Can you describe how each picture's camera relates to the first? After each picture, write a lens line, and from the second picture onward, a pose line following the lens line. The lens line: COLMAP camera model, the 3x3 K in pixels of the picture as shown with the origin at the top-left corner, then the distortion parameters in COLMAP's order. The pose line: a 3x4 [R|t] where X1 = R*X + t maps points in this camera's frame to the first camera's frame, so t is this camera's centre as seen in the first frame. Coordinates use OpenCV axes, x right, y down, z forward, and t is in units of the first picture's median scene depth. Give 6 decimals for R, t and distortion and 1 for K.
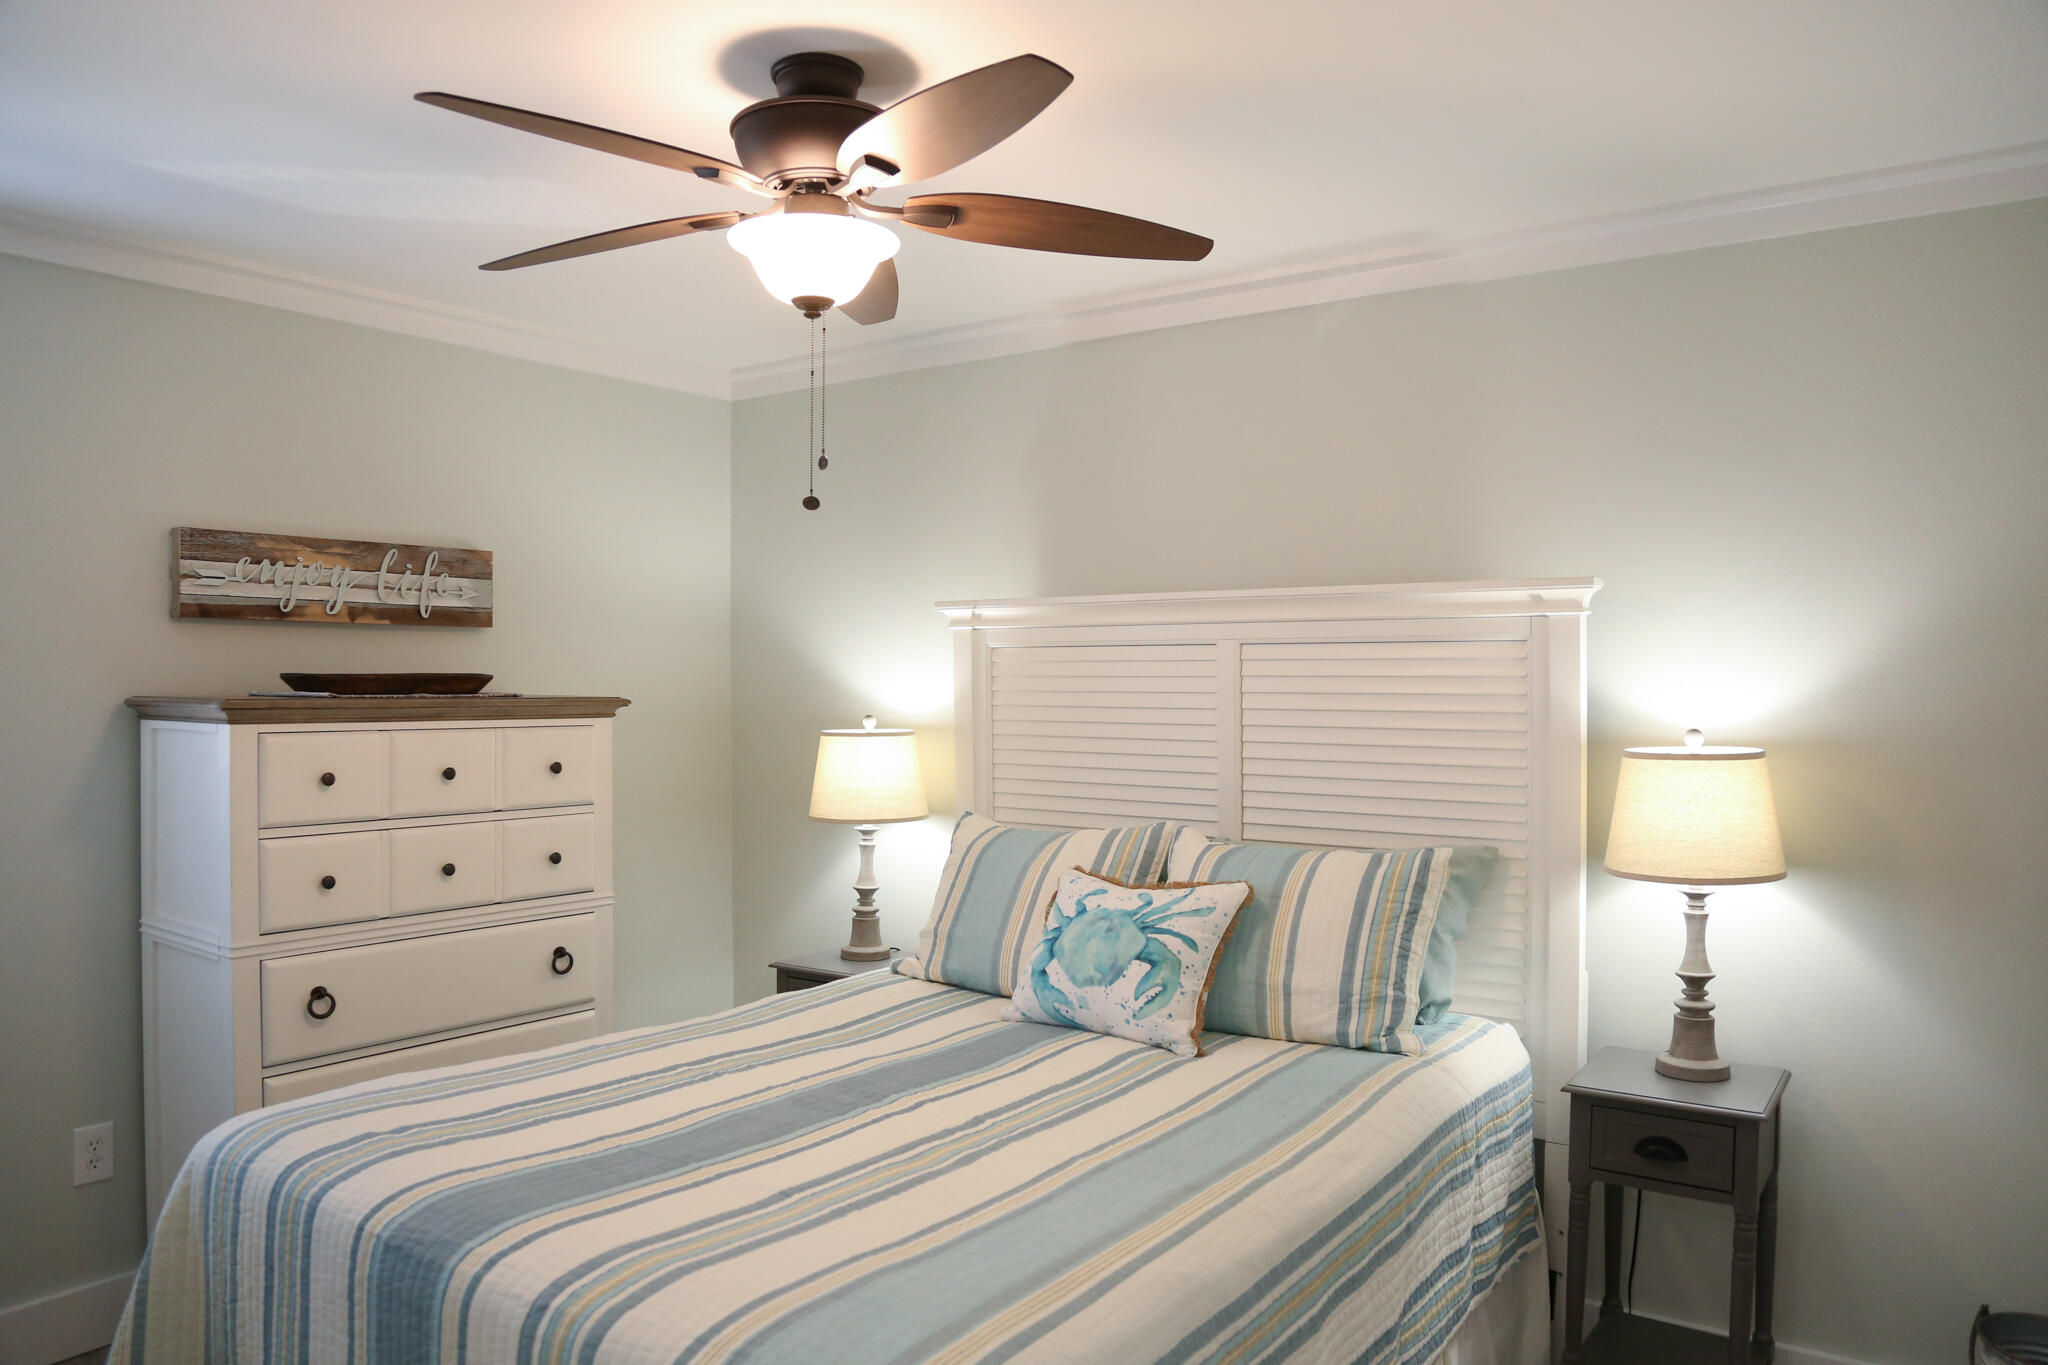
lens RADIAL K [[1404.7, 0, 989.0], [0, 1404.7, 662.4], [0, 0, 1]] dist [-0.112649, 0.049617]
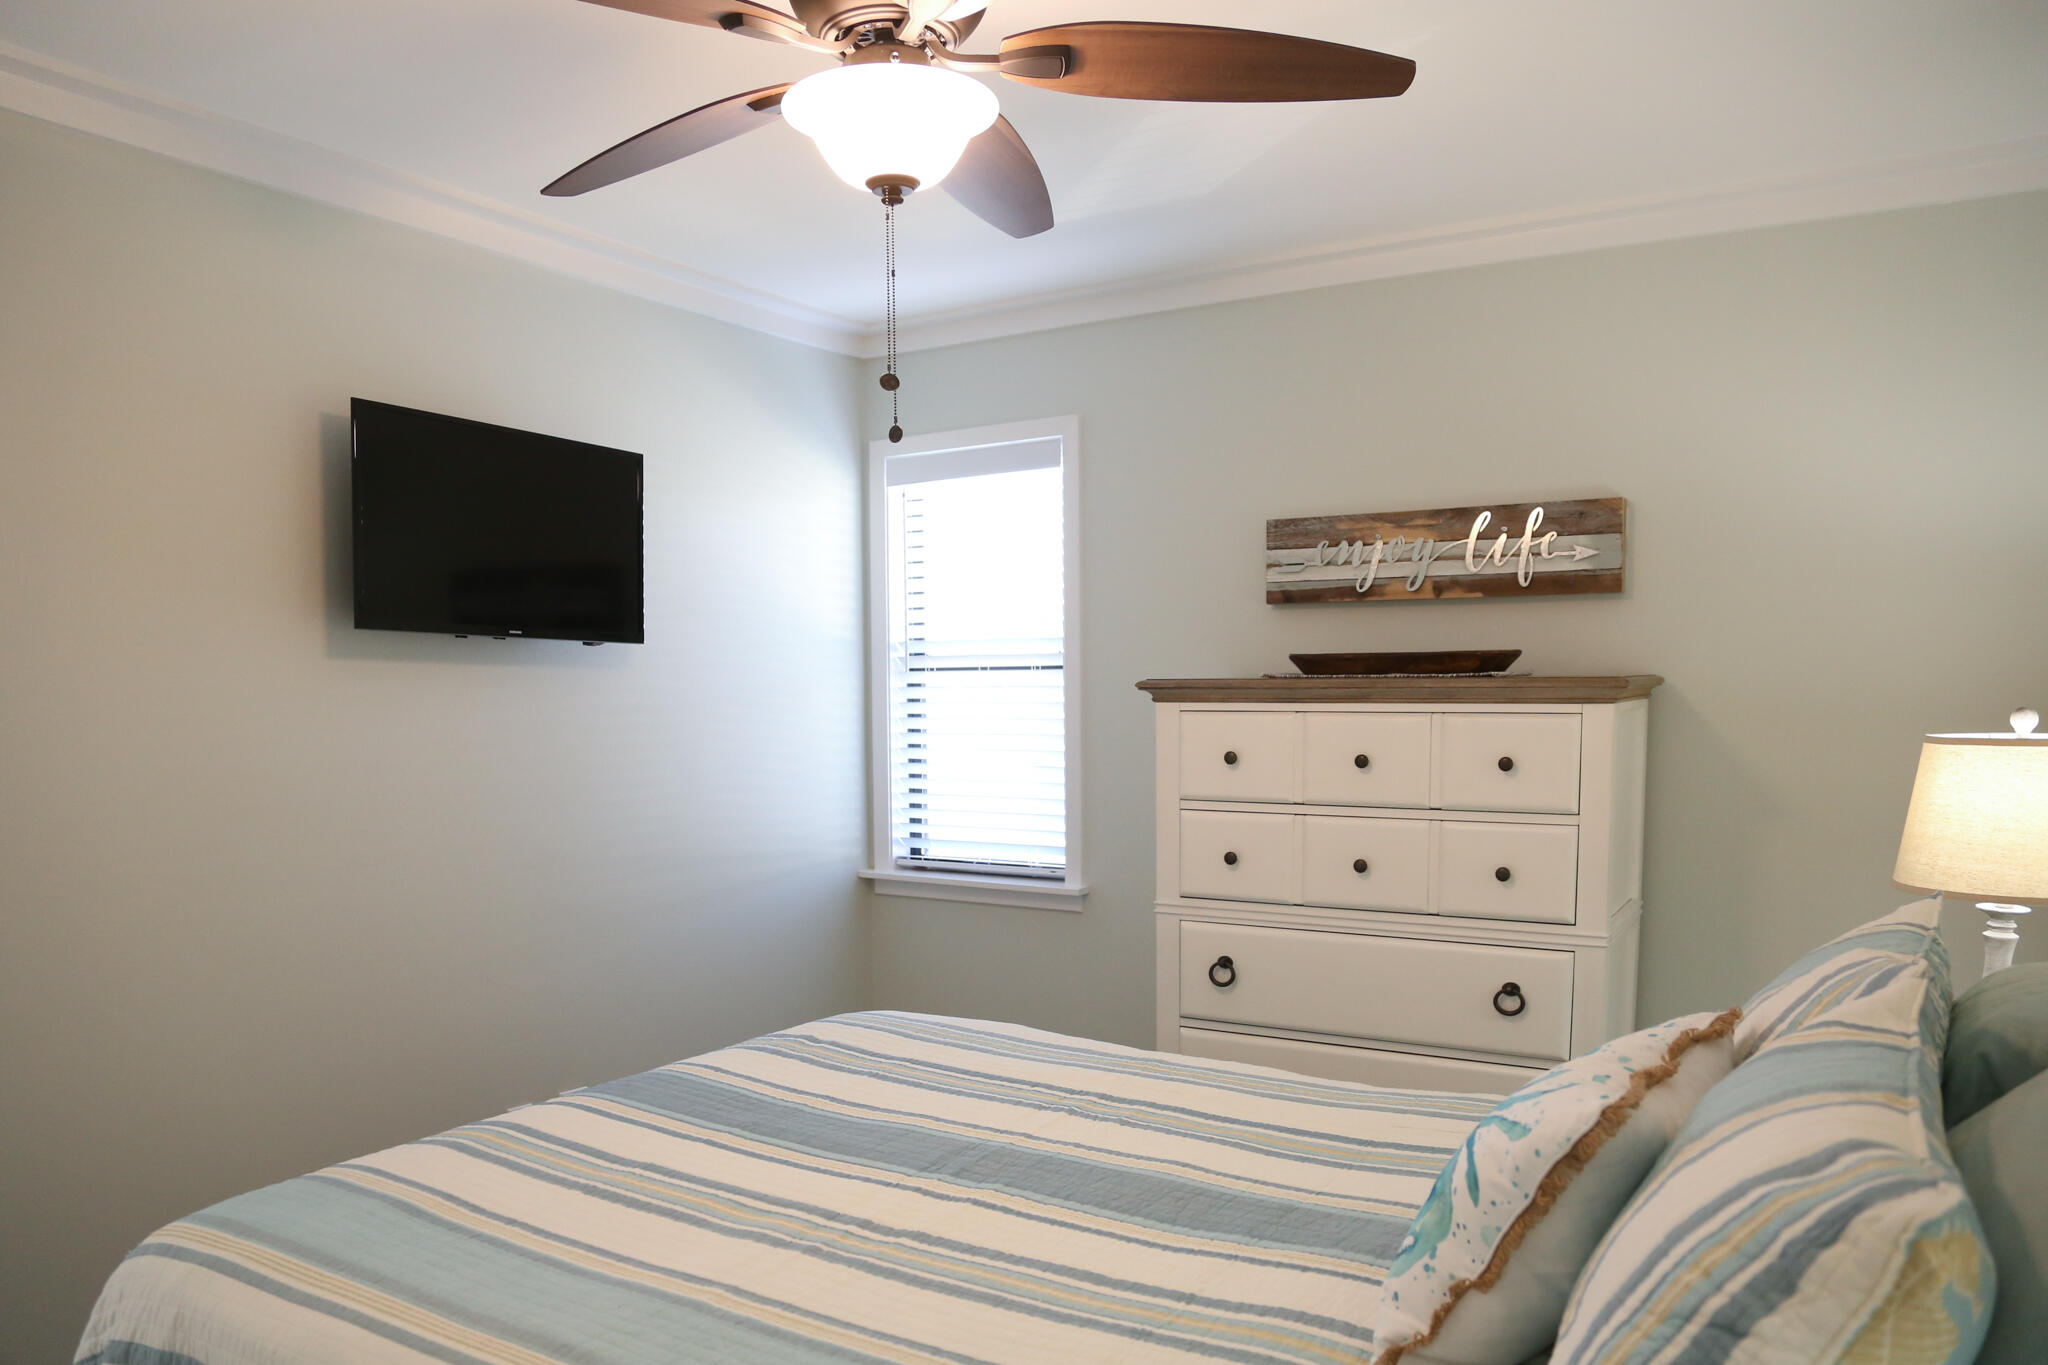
lens RADIAL K [[1408.6, 0, 1023.3], [0, 1408.6, 805.8], [0, 0, 1]] dist [-0.109272, 0.051901]
pose [[0.099920, 0.084842, -0.991372, 0.561550], [0.026350, 0.995783, 0.087875, 0.025915], [0.994647, -0.034903, 0.097263, 0.768812]]
